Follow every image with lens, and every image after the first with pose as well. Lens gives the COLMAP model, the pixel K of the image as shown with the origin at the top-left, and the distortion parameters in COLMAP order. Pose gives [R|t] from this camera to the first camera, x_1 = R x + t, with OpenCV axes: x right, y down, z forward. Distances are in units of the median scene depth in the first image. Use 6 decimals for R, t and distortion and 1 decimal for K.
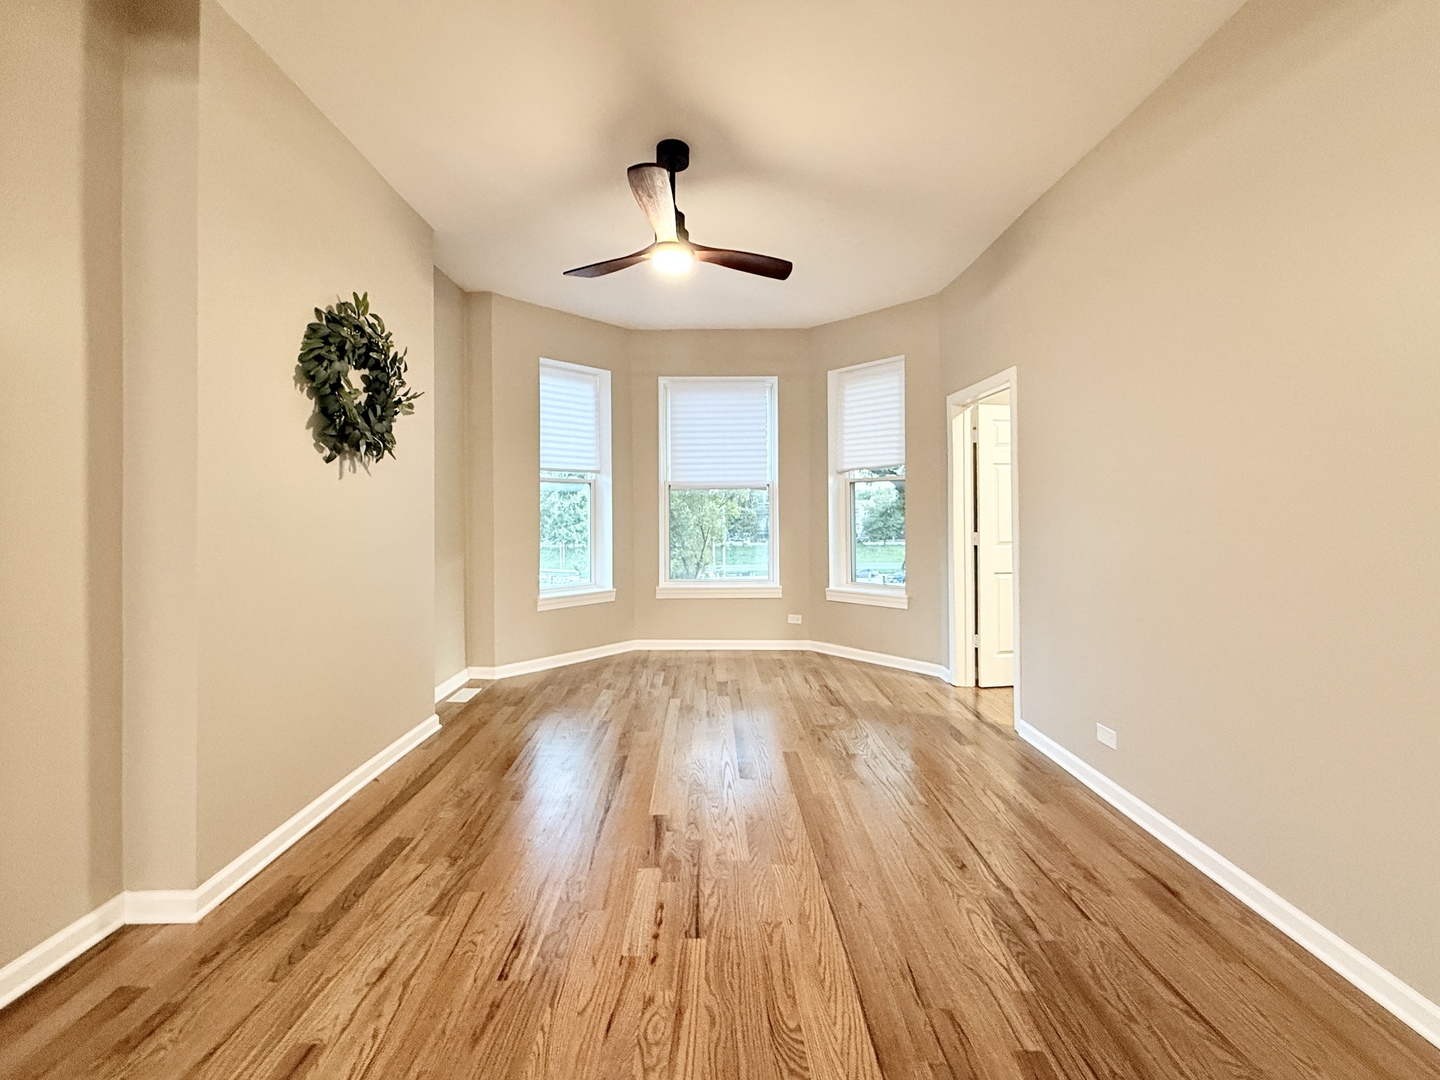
lens RADIAL K [[584.3, 0, 719.2], [0, 584.3, 529.4], [0, 0, 1]] dist [-0.000252, -0.000010]
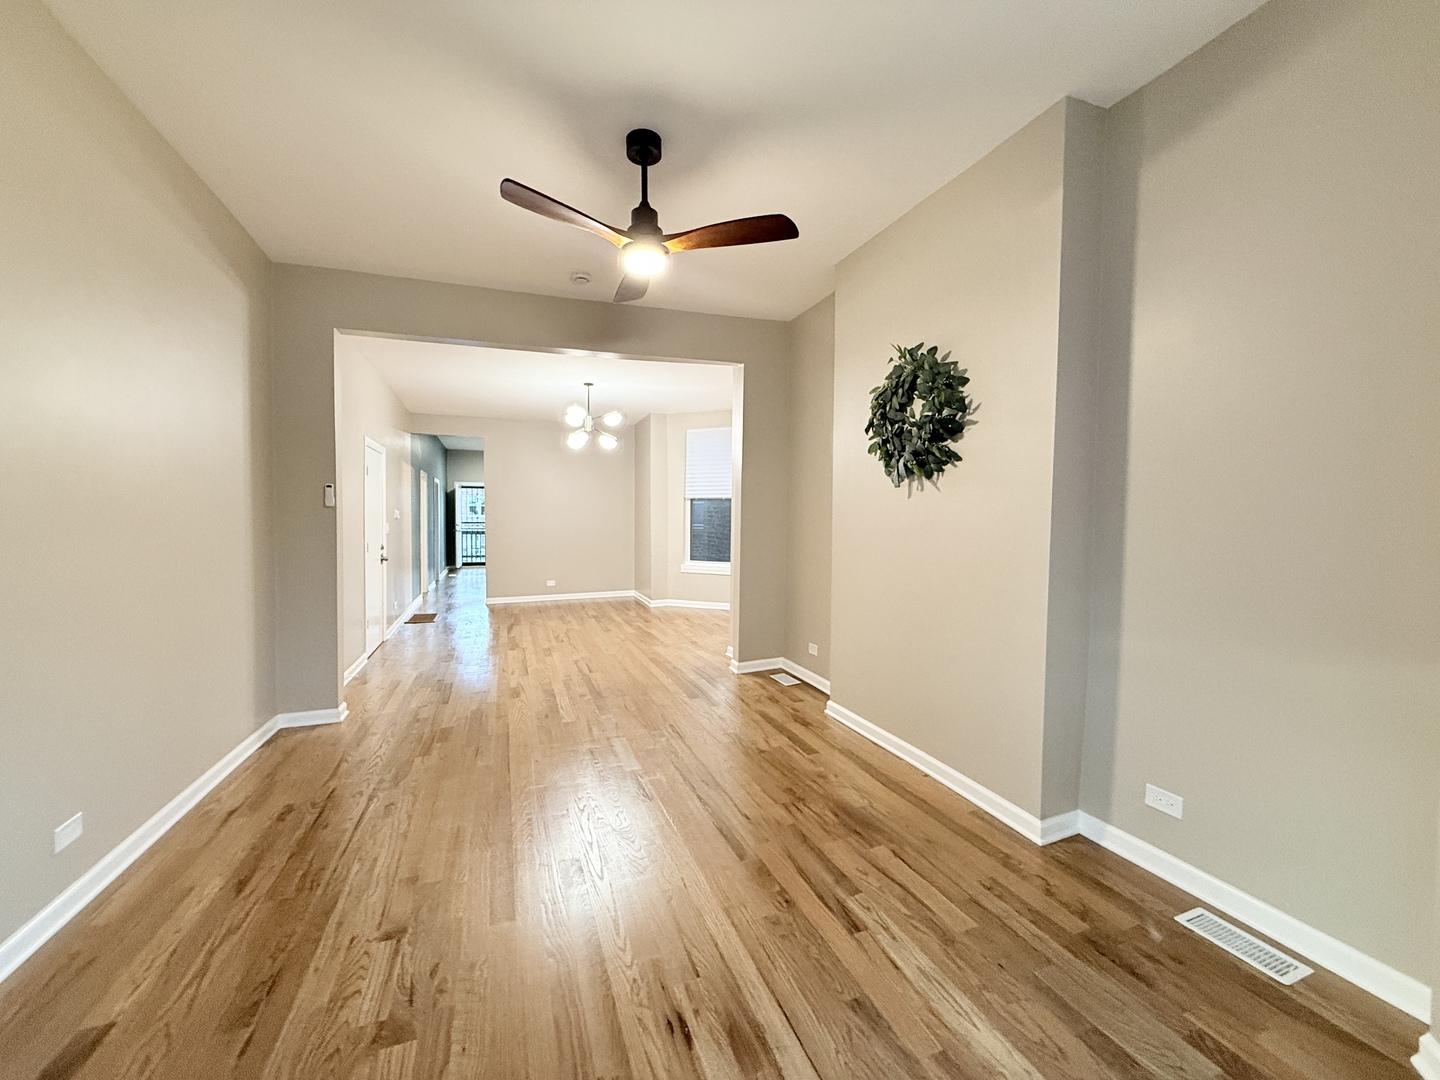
lens RADIAL K [[584.3, 0, 718.5], [0, 584.3, 533.8], [0, 0, 1]] dist [-0.000252, -0.000010]
pose [[-0.943286, 0.008976, -0.331859, 0.149328], [-0.011805, 0.998095, 0.060551, -0.089978], [0.331771, 0.061034, -0.941384, 2.256086]]
